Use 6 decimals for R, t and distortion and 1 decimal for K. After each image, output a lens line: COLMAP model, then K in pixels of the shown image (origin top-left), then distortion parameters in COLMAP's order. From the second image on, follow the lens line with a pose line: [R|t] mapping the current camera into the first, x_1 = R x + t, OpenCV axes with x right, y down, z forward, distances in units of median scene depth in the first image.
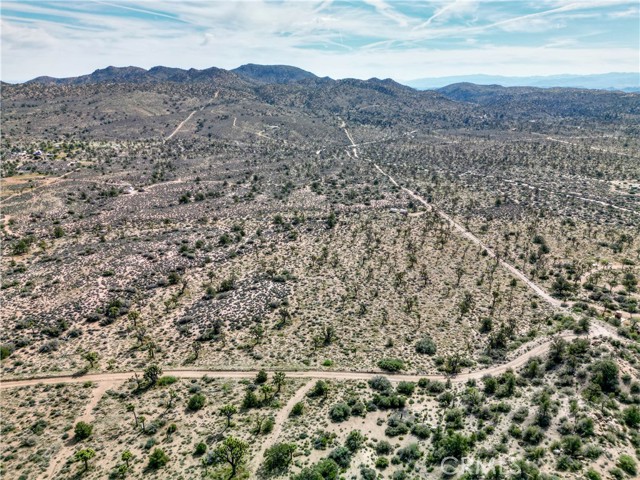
lens RADIAL K [[447.5, 0, 320.0], [0, 447.5, 240.0], [0, 0, 1]] dist [0.070164, -0.060347]
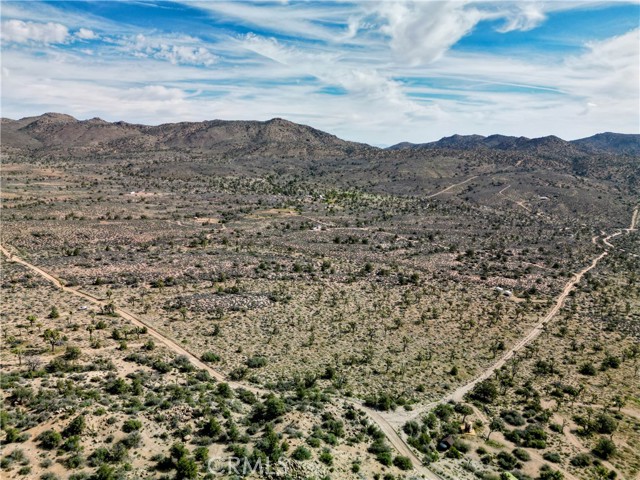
lens RADIAL K [[453.0, 0, 330.2], [0, 453.0, 219.8], [0, 0, 1]] dist [0.057195, -0.048727]
pose [[0.745477, 0.138723, -0.651936, 0.875526], [-0.254171, 0.963360, -0.085649, -0.059017], [0.616167, 0.229552, 0.753421, 0.099563]]
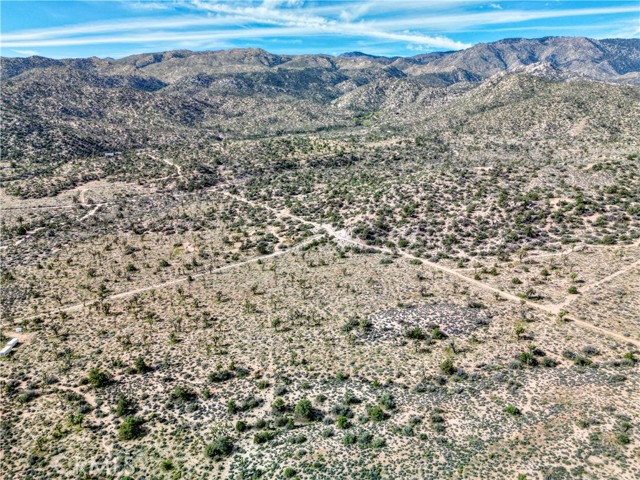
lens RADIAL K [[447.5, 0, 320.0], [0, 447.5, 240.0], [0, 0, 1]] dist [0.070164, -0.060347]
pose [[-0.529125, -0.261145, 0.807360, -0.868823], [0.284032, 0.842072, 0.458521, -0.609757], [-0.799595, 0.471931, -0.371388, 1.471039]]
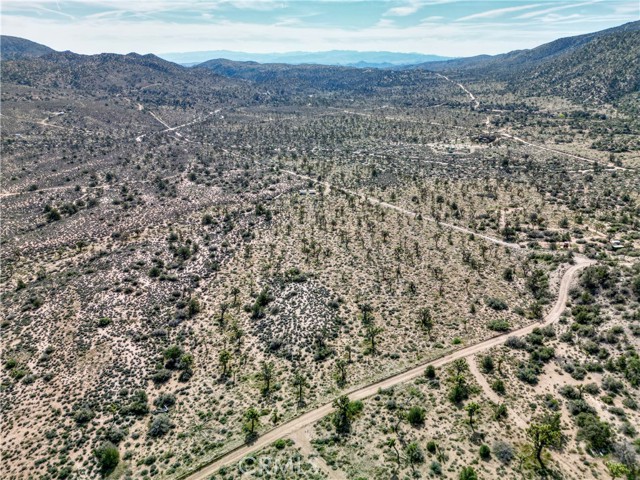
lens RADIAL K [[447.5, 0, 320.0], [0, 447.5, 240.0], [0, 0, 1]] dist [0.070164, -0.060347]
pose [[0.870120, -0.187699, 0.455698, -0.502789], [0.166166, 0.982227, 0.087292, -0.073787], [-0.463984, -0.000233, 0.885844, 0.155283]]
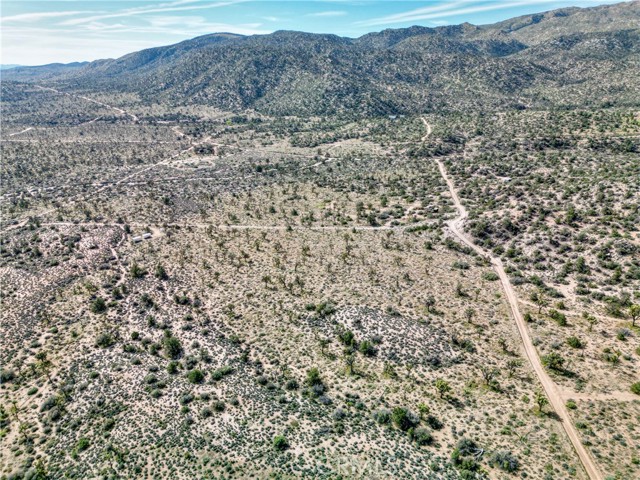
lens RADIAL K [[447.5, 0, 320.0], [0, 447.5, 240.0], [0, 0, 1]] dist [0.070164, -0.060347]
pose [[0.209696, -0.361433, 0.908512, -0.958664], [0.332704, 0.900101, 0.281295, -0.337804], [-0.919421, 0.243279, 0.308998, 0.743809]]
